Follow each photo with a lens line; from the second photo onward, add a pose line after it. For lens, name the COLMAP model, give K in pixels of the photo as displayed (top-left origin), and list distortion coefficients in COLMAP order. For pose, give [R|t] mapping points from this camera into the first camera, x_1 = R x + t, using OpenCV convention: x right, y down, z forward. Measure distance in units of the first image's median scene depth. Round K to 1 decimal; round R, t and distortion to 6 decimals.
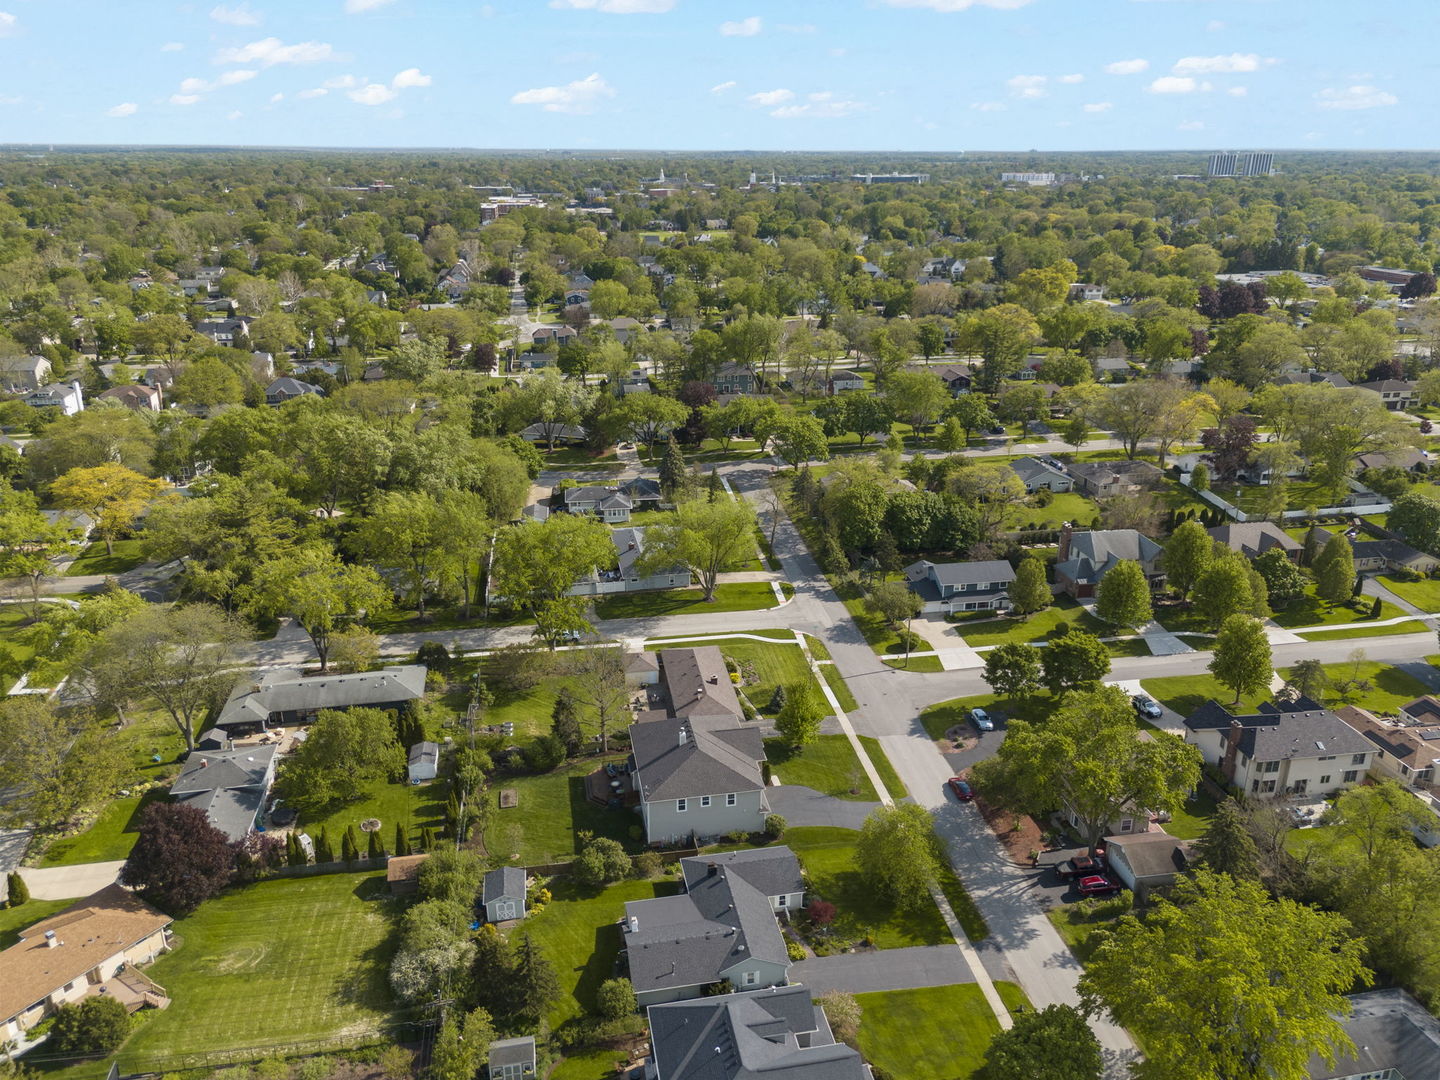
lens RADIAL K [[1052.3, 0, 720.0], [0, 1052.3, 540.0], [0, 0, 1]] dist [0.029336, -0.000805]
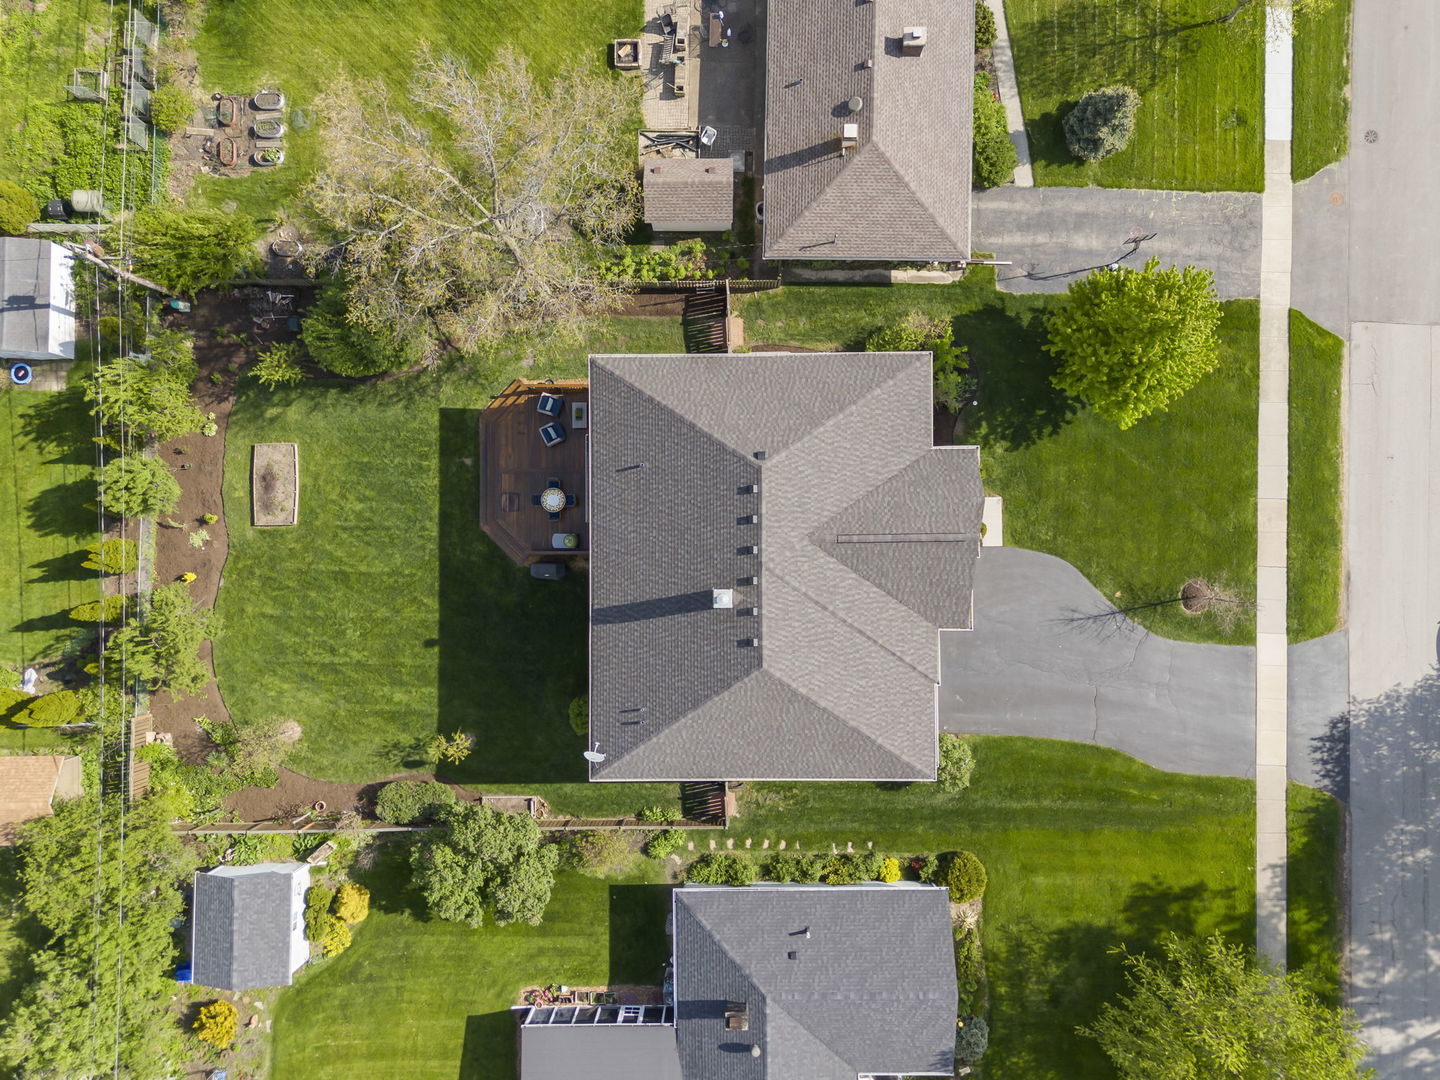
lens RADIAL K [[1052.3, 0, 720.0], [0, 1052.3, 540.0], [0, 0, 1]] dist [0.029336, -0.000805]
pose [[0.983058, 0.181433, -0.026065, -0.029717], [-0.046035, 0.382032, 0.923002, -0.100581], [0.177420, -0.906164, 0.383912, 0.837086]]
